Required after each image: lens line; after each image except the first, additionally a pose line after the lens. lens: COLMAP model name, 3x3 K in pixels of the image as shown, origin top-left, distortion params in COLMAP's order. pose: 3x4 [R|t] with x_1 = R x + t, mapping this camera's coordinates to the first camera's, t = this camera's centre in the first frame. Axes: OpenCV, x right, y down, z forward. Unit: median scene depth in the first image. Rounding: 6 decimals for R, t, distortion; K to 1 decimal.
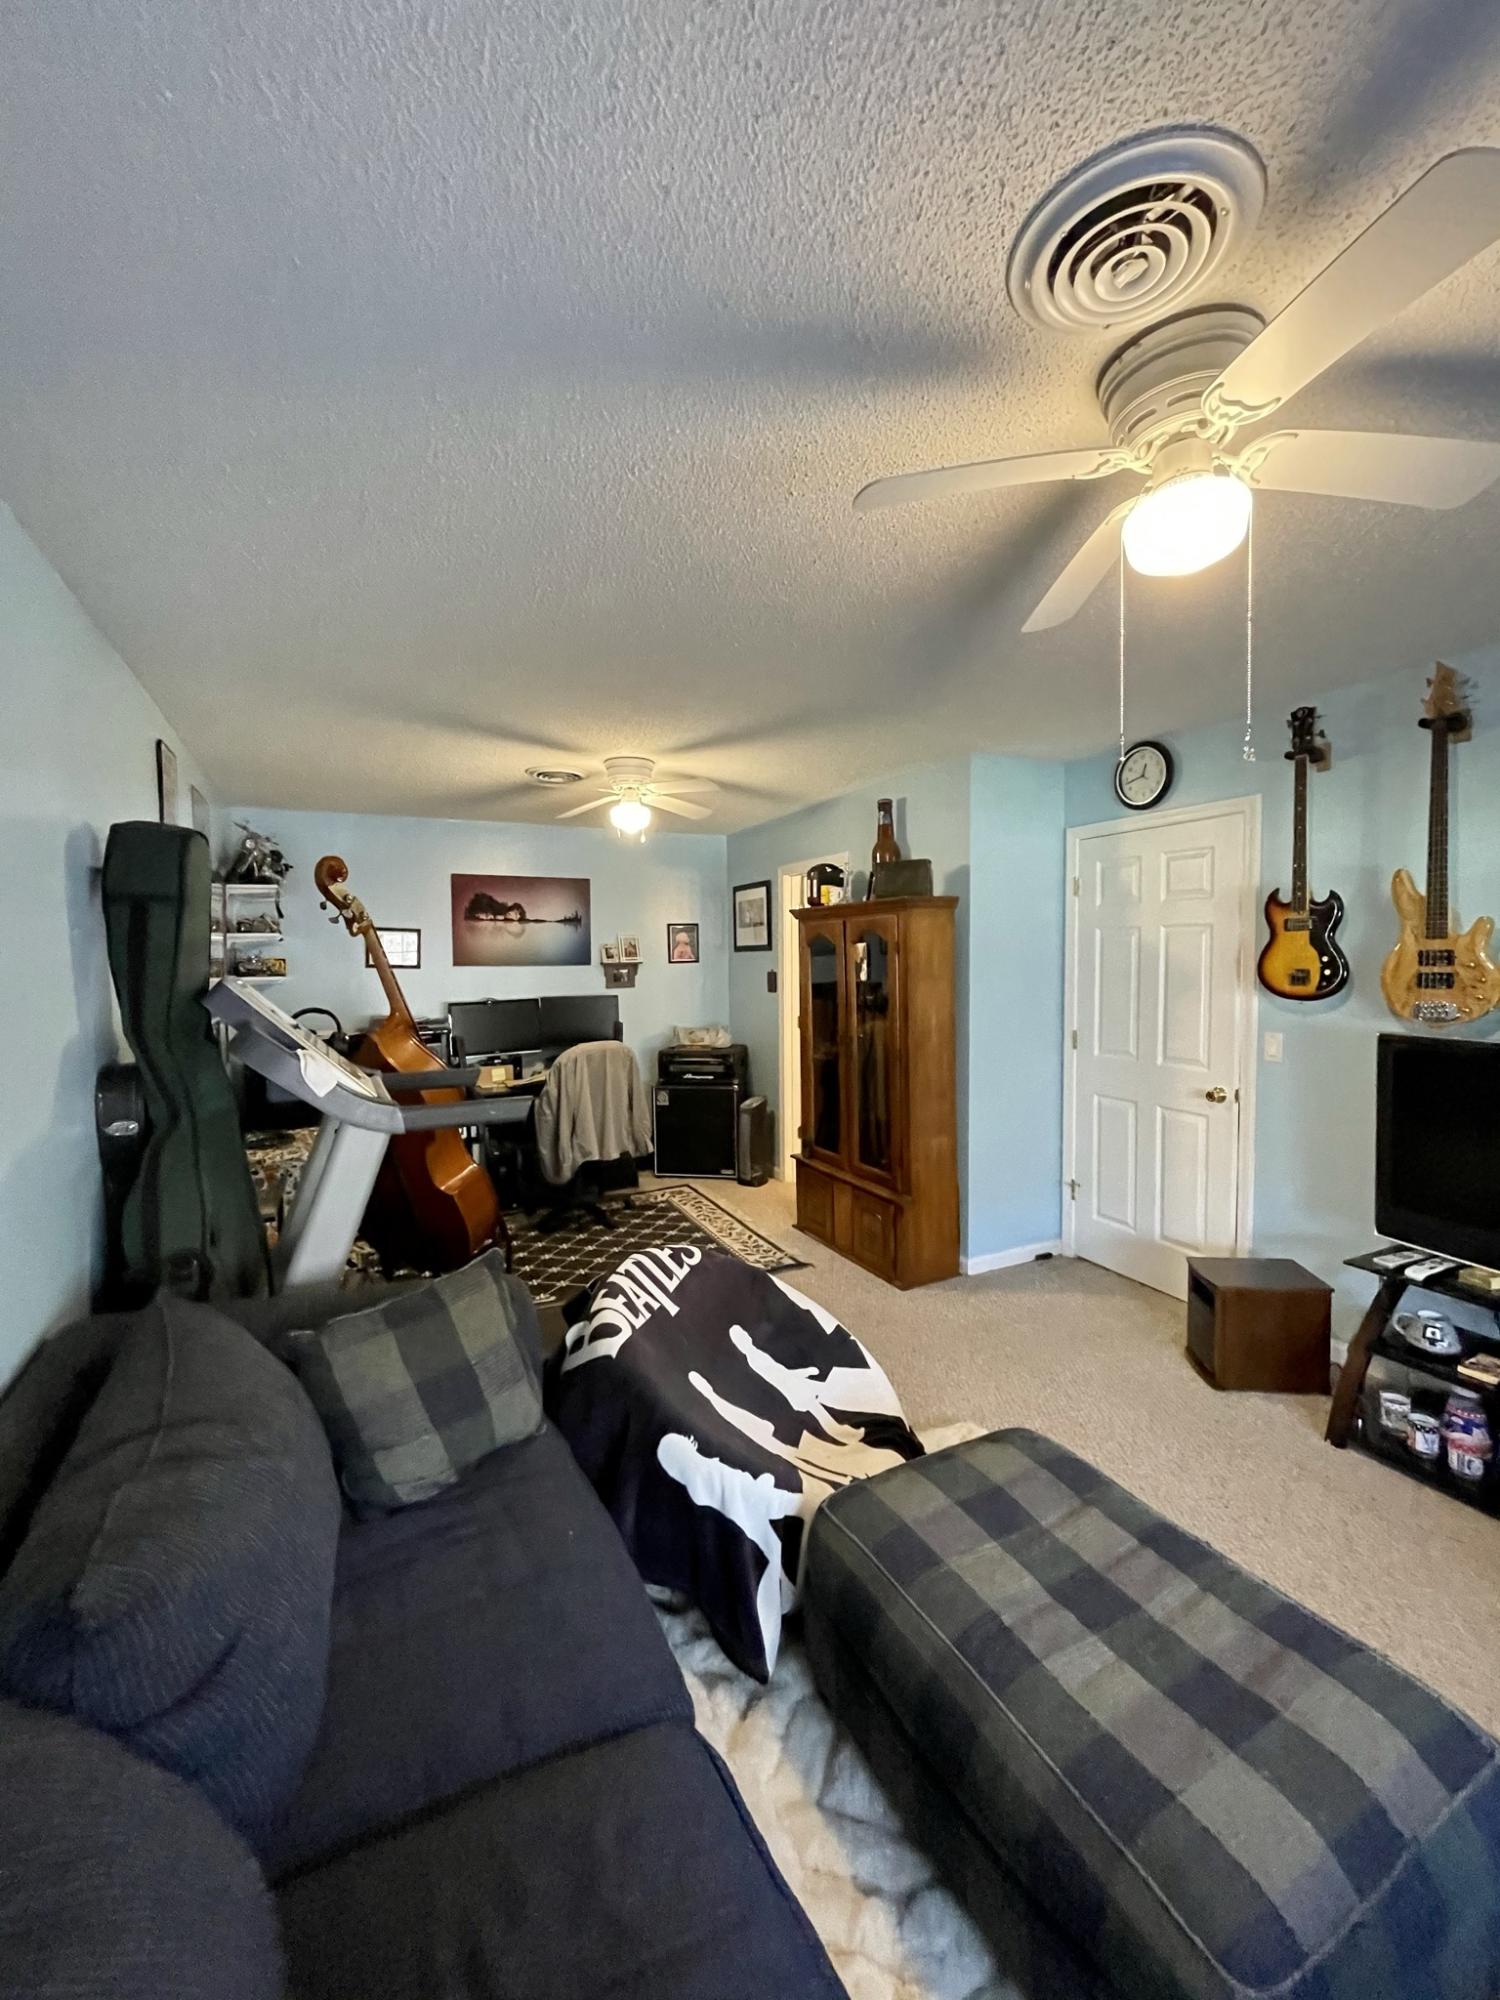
lens RADIAL K [[812.0, 0, 746.9], [0, 812.0, 1006.1], [0, 0, 1]] dist [-0.002727, 0.001437]
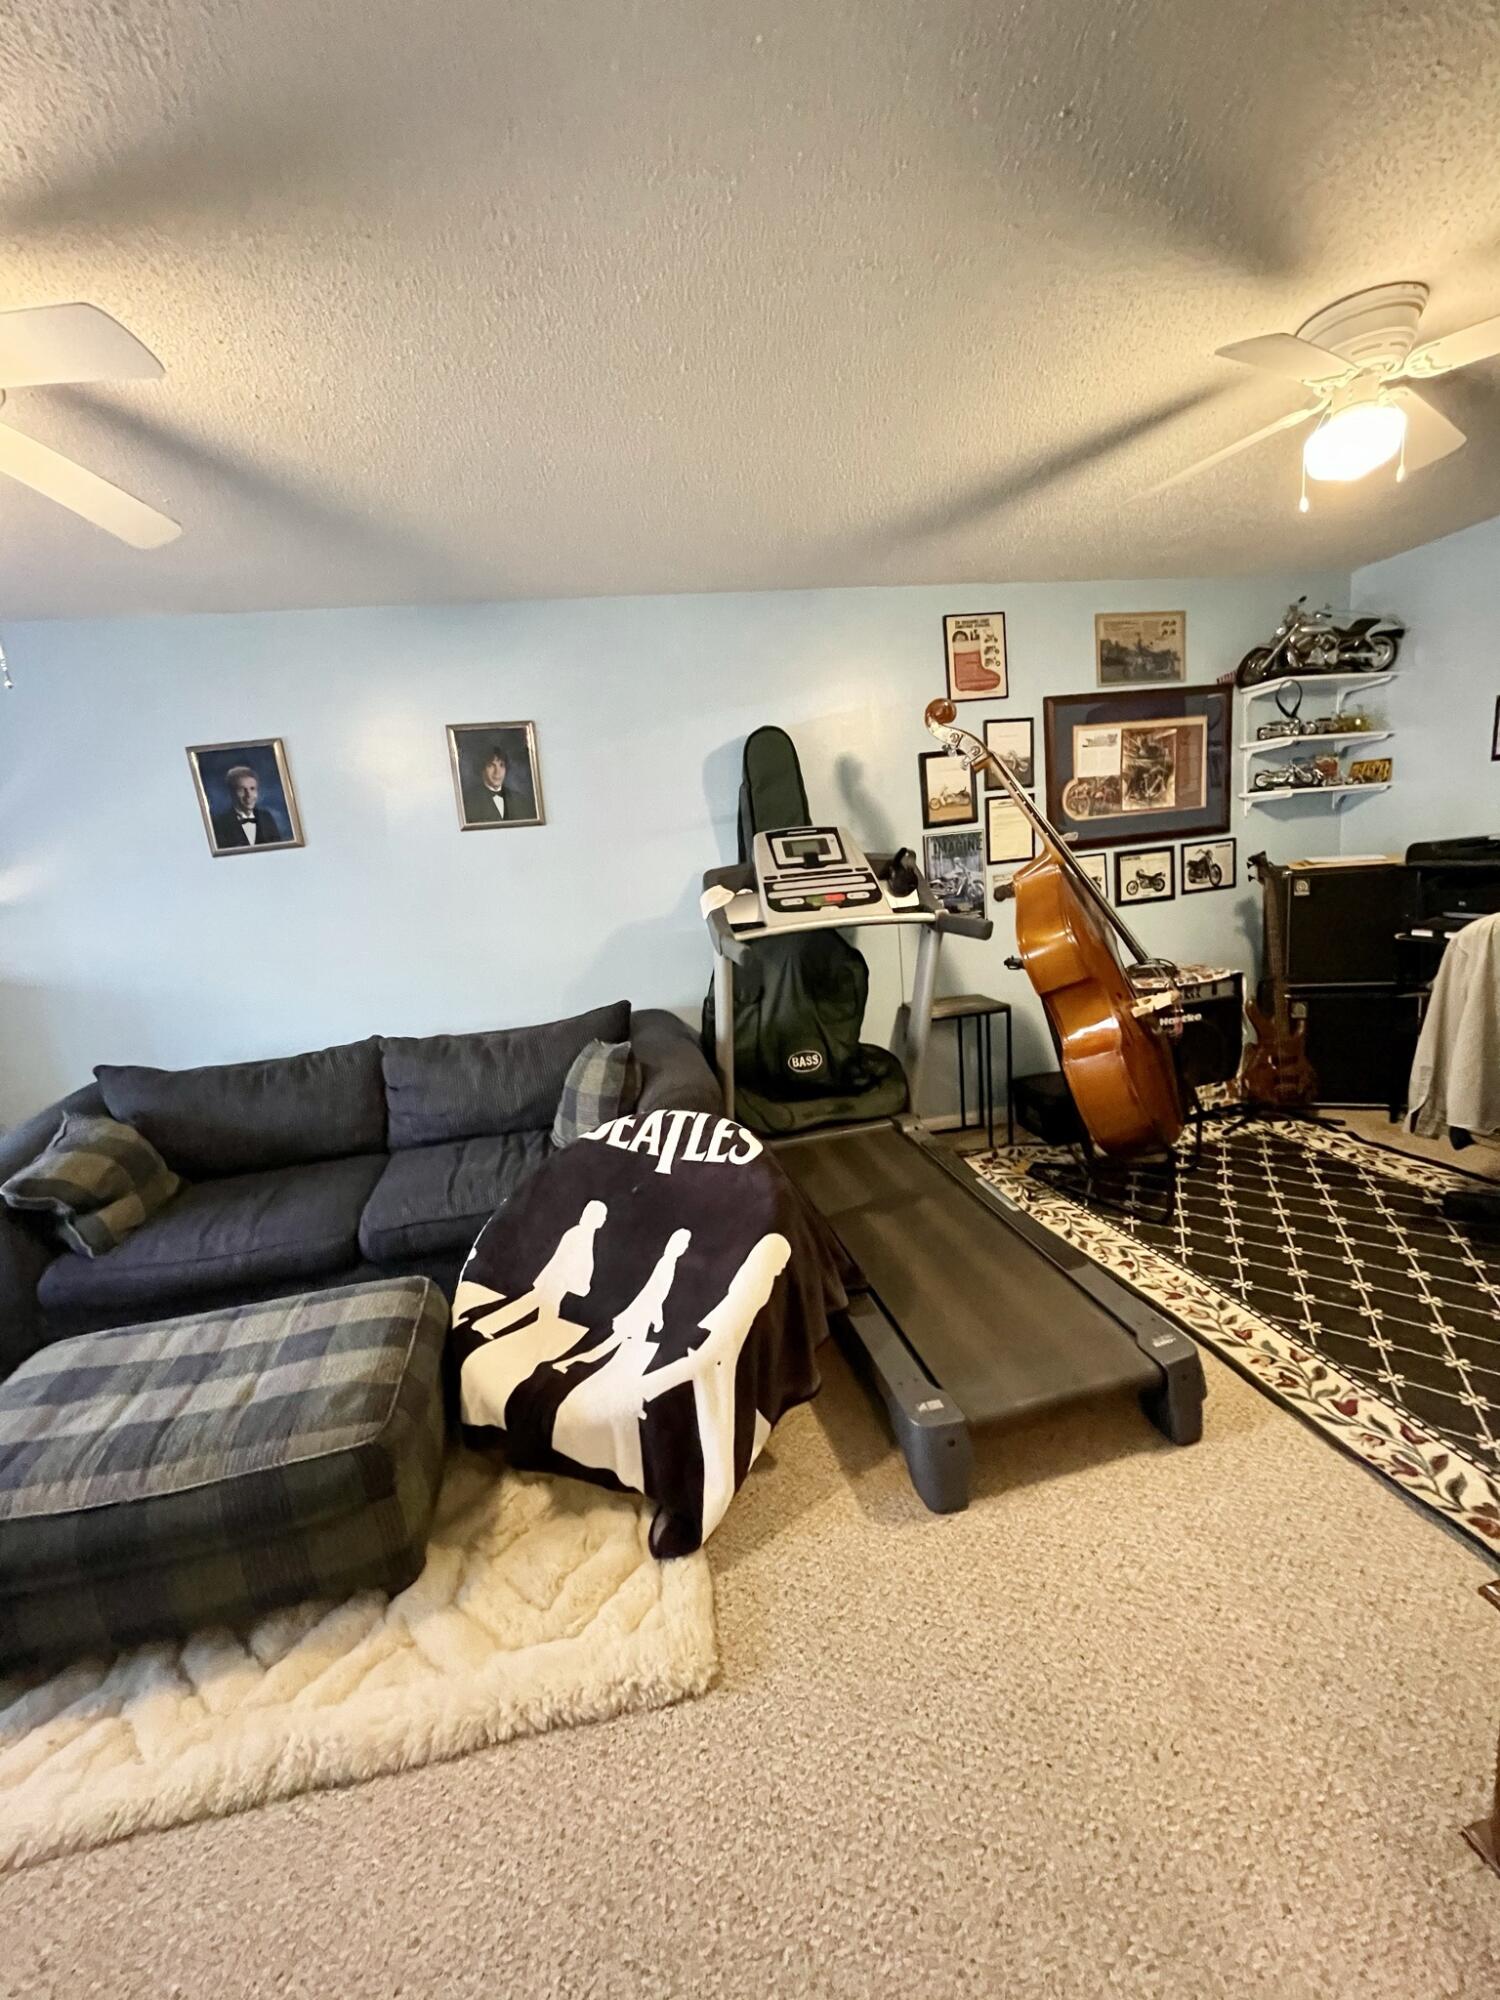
lens RADIAL K [[812.0, 0, 745.7], [0, 812.0, 991.9], [0, 0, 1]] dist [-0.002727, 0.001437]
pose [[-0.254257, 0.221008, -0.941546, 0.791367], [0.044722, 0.975185, 0.216827, -0.064253], [0.966102, 0.013022, -0.257832, 1.337010]]
